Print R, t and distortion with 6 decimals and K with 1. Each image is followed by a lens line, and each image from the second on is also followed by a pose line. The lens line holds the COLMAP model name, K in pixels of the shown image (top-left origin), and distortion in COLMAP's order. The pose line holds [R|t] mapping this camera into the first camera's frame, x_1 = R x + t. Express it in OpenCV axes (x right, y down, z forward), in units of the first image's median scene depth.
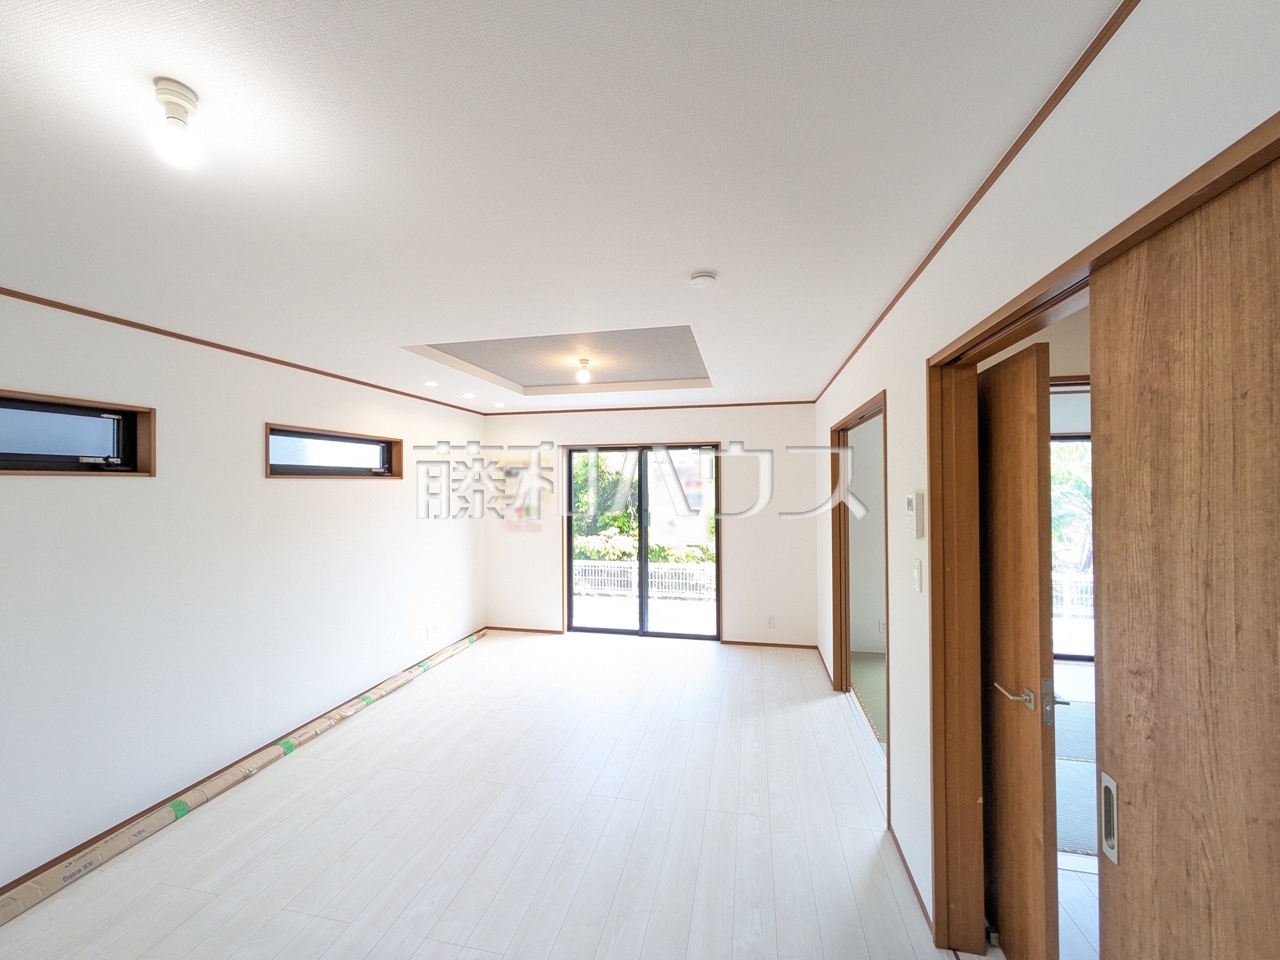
lens RADIAL K [[502.9, 0, 637.9], [0, 502.9, 479.9], [0, 0, 1]] dist [0.001831, 0.001162]
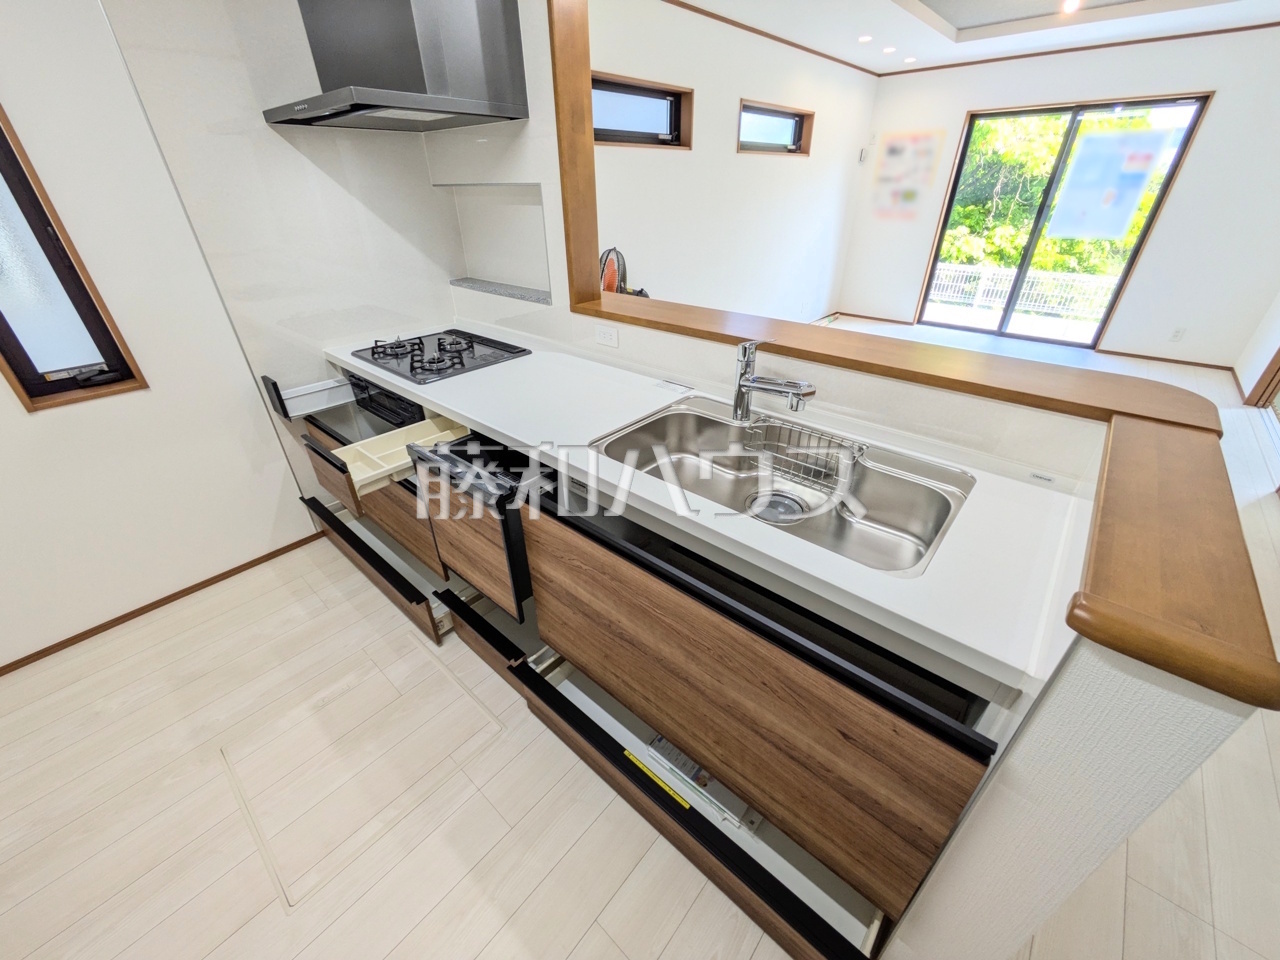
lens RADIAL K [[502.9, 0, 643.4], [0, 502.9, 473.4], [0, 0, 1]] dist [0.001831, 0.001162]
pose [[0.878109, 0.238057, -0.415034, -0.231131], [0.007567, 0.860419, 0.509532, 0.041529], [0.478401, -0.450565, 0.753740, -0.414831]]
